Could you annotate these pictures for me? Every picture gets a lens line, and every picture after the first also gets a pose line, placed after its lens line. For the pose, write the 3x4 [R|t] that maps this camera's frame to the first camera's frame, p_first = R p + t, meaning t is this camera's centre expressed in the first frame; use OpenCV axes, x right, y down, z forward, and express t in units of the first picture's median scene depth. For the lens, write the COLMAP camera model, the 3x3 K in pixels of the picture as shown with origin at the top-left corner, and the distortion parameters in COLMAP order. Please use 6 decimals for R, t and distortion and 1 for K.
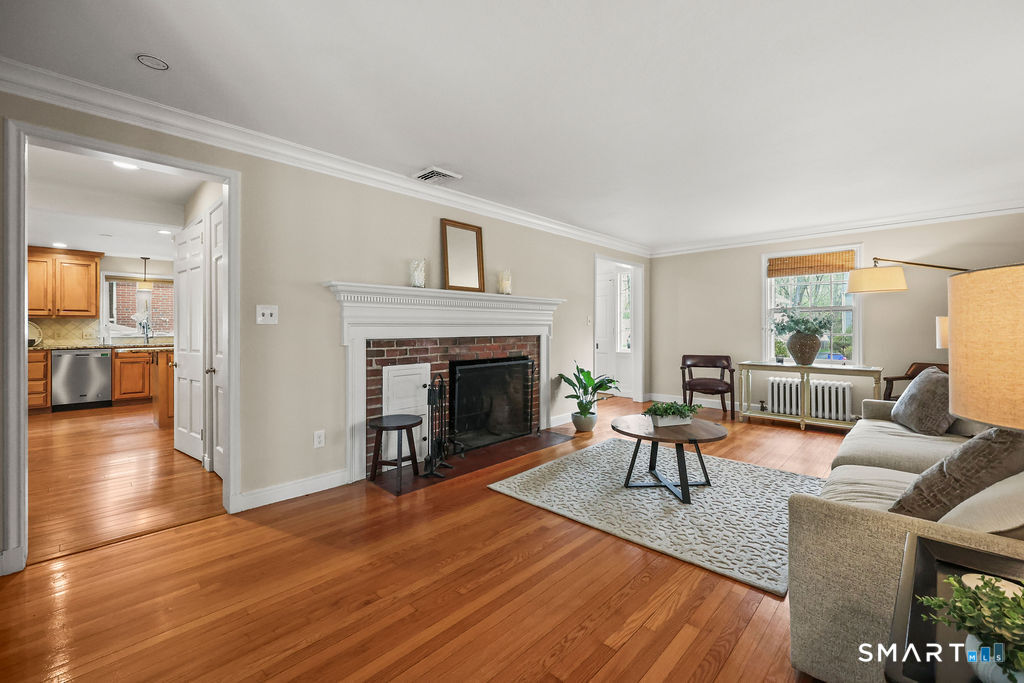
lens RADIAL K [[417.9, 0, 509.2], [0, 417.9, 327.9], [0, 0, 1]] dist [-0.001550, -0.000206]
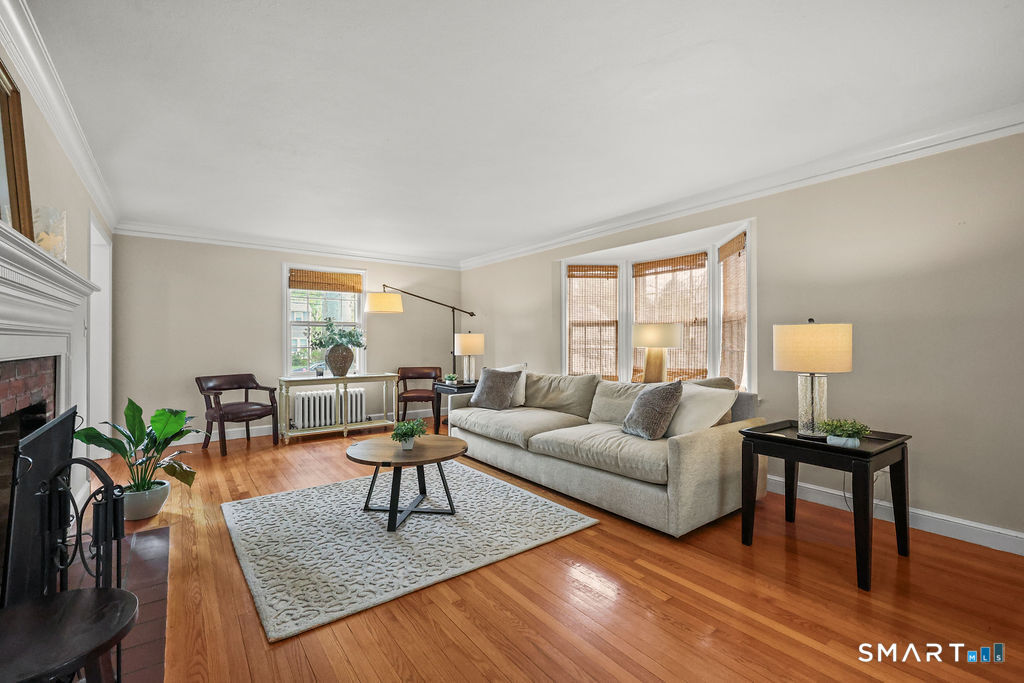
lens RADIAL K [[453.7, 0, 509.8], [0, 453.7, 326.4], [0, 0, 1]] dist [-0.000472, -0.000001]
pose [[0.158989, 0.035007, 0.986659, -0.376458], [-0.000809, 0.999375, -0.035328, 0.003094], [-0.987280, 0.004818, 0.158918, 0.397234]]
